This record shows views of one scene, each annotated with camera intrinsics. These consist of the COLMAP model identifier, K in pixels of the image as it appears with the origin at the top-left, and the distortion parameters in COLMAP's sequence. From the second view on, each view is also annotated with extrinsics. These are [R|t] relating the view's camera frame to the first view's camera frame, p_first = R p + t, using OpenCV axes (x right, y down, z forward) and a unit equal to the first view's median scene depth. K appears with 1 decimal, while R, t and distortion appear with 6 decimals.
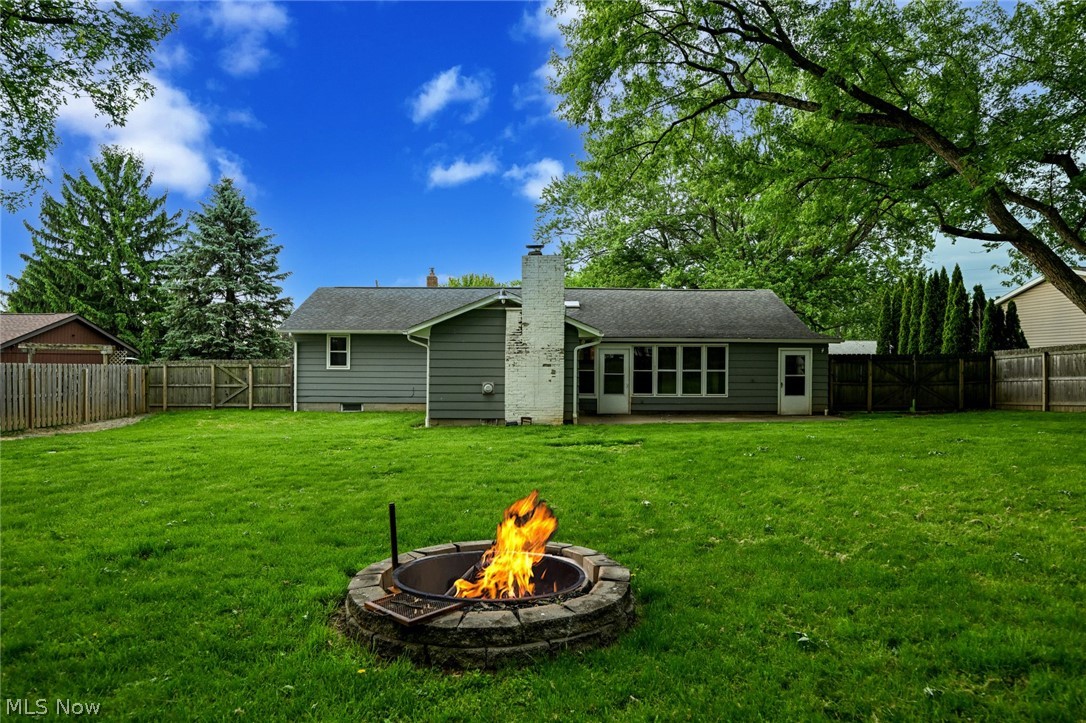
lens RADIAL K [[717.3, 0, 546.2], [0, 717.3, 364.5], [0, 0, 1]] dist [-0.005736, 0.004243]
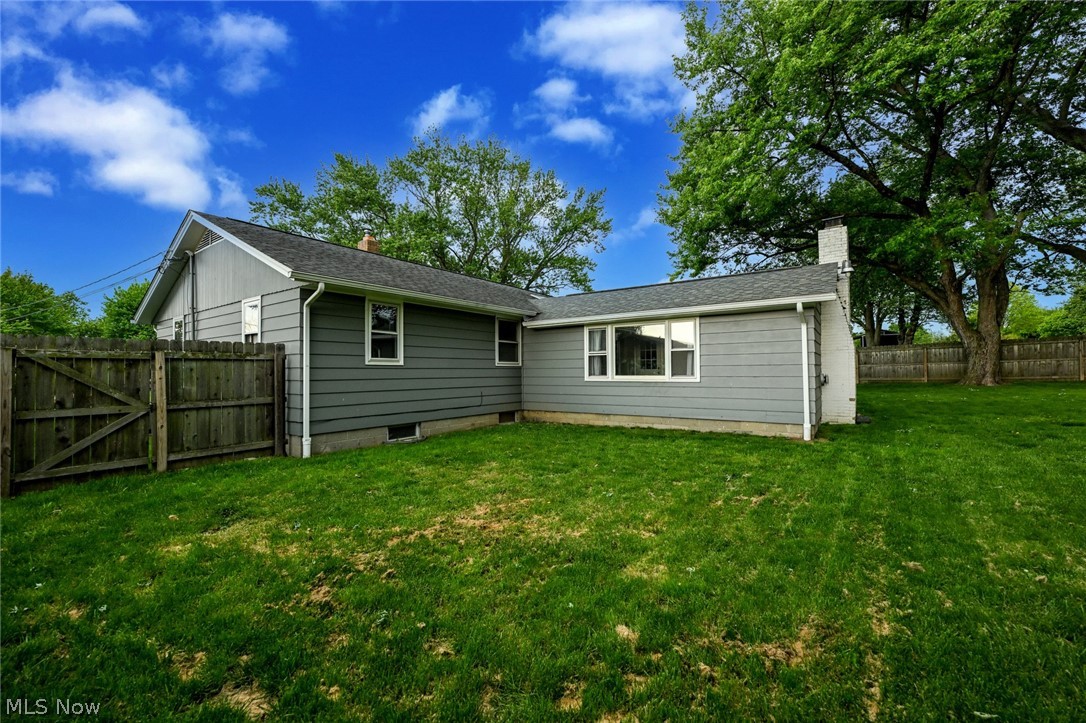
lens RADIAL K [[431.9, 0, 539.4], [0, 431.9, 367.3], [0, 0, 1]] dist [0.001760, 0.000131]
pose [[0.591012, -0.002544, 0.806658, -0.507429], [0.016215, 0.999830, -0.008727, 0.013911], [-0.806499, 0.018238, 0.590953, 0.745611]]
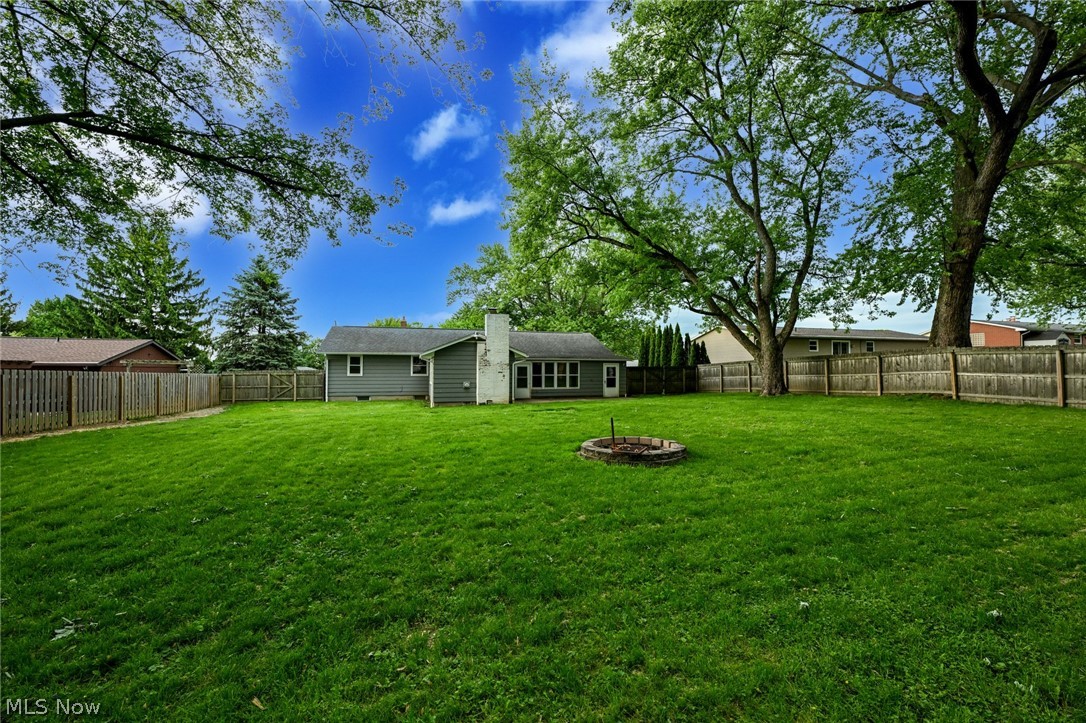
lens RADIAL K [[429.9, 0, 543.4], [0, 429.9, 362.3], [0, 0, 1]] dist [-0.006070, -0.000590]
pose [[0.961384, 0.001695, 0.275205, -0.149680], [0.005316, 0.999680, -0.024730, 0.002393], [-0.275158, 0.025238, 0.961068, -0.086628]]
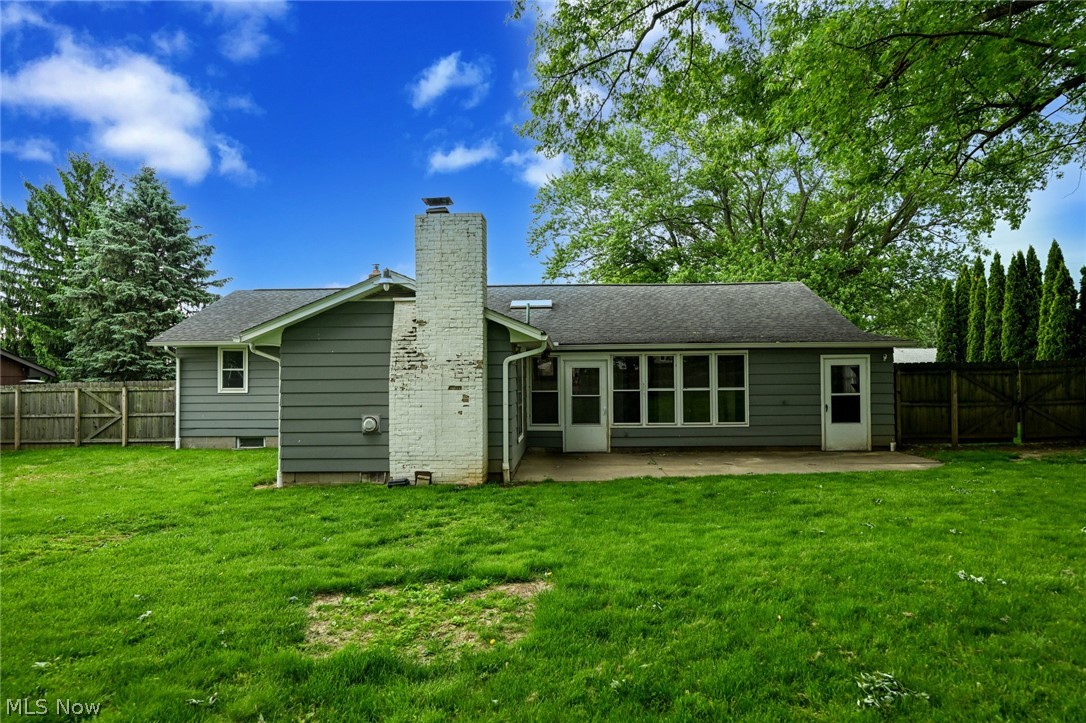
lens RADIAL K [[668.8, 0, 547.8], [0, 668.8, 360.6], [0, 0, 1]] dist [-0.006946, 0.001554]
pose [[0.999090, -0.015752, -0.039643, 0.078076], [0.014763, 0.999575, -0.025124, -0.005087], [0.040022, 0.024516, 0.998898, 0.315086]]
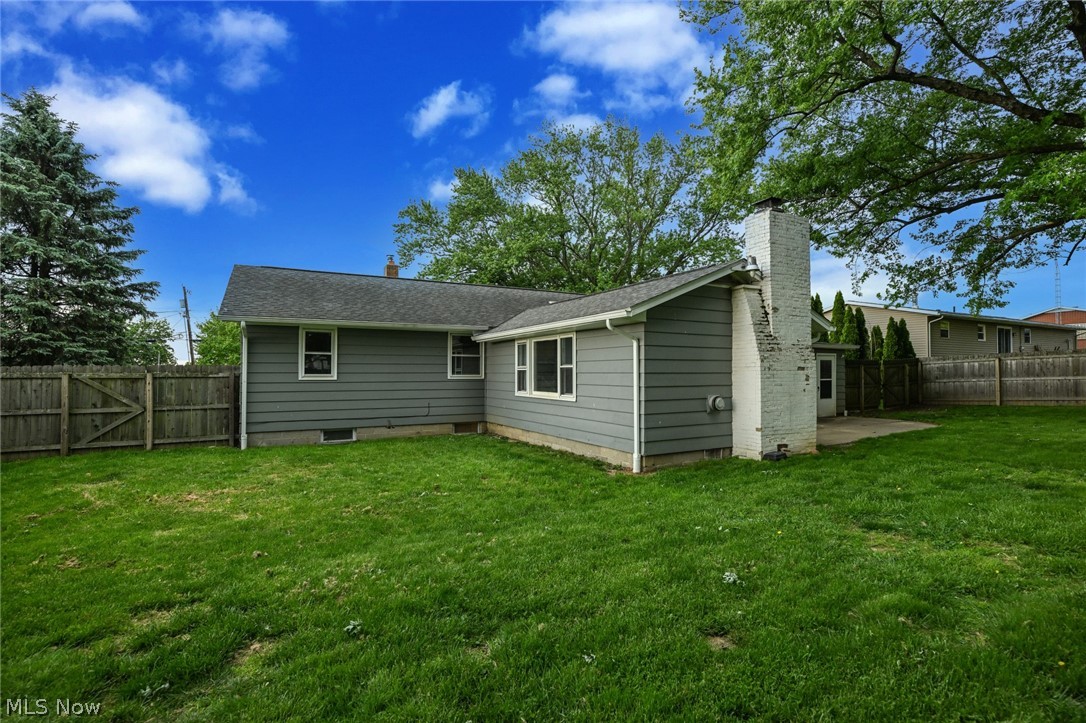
lens RADIAL K [[499.3, 0, 545.9], [0, 499.3, 364.0], [0, 0, 1]] dist [-0.003445, 0.001204]
pose [[0.881019, 0.001851, 0.473077, -0.337978], [0.008370, 0.999775, -0.019498, 0.003000], [-0.473006, 0.021138, 0.880805, 0.510855]]
